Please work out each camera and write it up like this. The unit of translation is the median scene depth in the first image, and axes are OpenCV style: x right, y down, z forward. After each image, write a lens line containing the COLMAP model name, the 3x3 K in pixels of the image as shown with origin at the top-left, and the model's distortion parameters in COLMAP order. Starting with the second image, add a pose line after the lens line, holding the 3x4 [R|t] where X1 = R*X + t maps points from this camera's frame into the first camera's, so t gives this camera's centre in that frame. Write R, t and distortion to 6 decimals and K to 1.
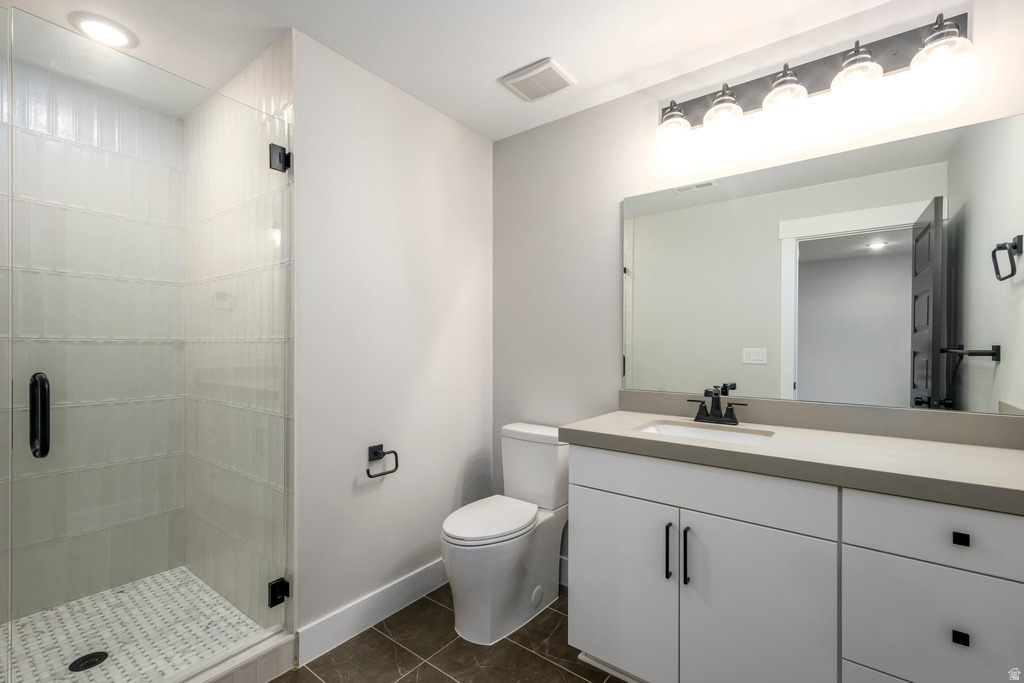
lens RADIAL K [[451.6, 0, 512.9], [0, 451.6, 352.1], [0, 0, 1]] dist [0.001117, 0.000033]
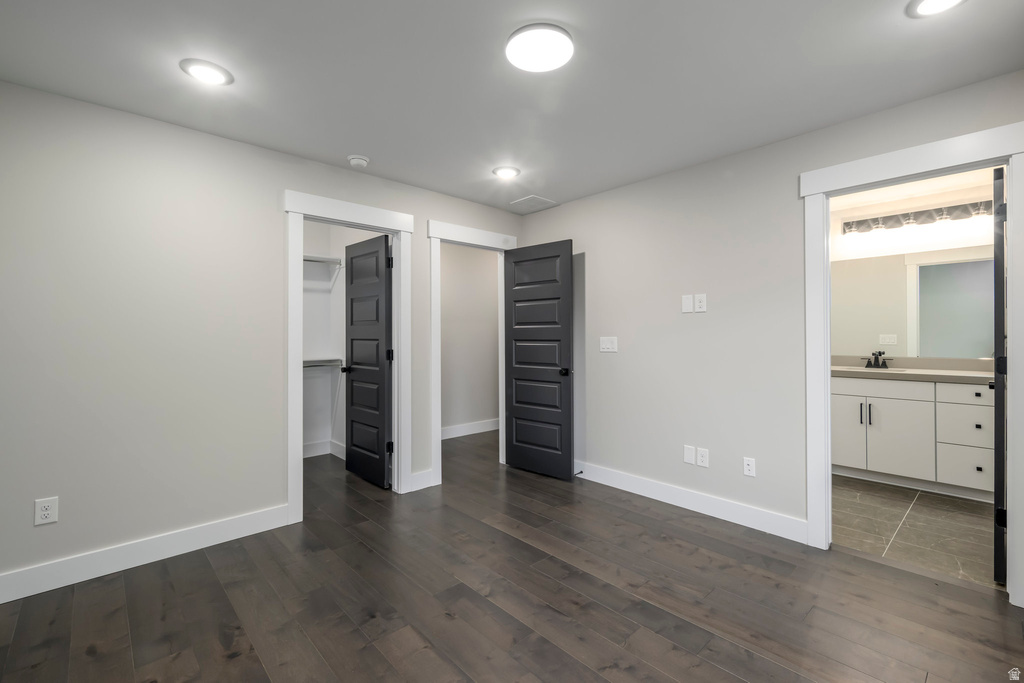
lens RADIAL K [[451.0, 0, 514.8], [0, 451.0, 341.4], [0, 0, 1]] dist [0.013167, -0.000612]
pose [[0.986448, -0.009701, -0.163785, -0.960040], [0.009808, 0.999952, -0.000154, 0.005289], [0.163779, -0.001455, 0.986496, -1.535482]]
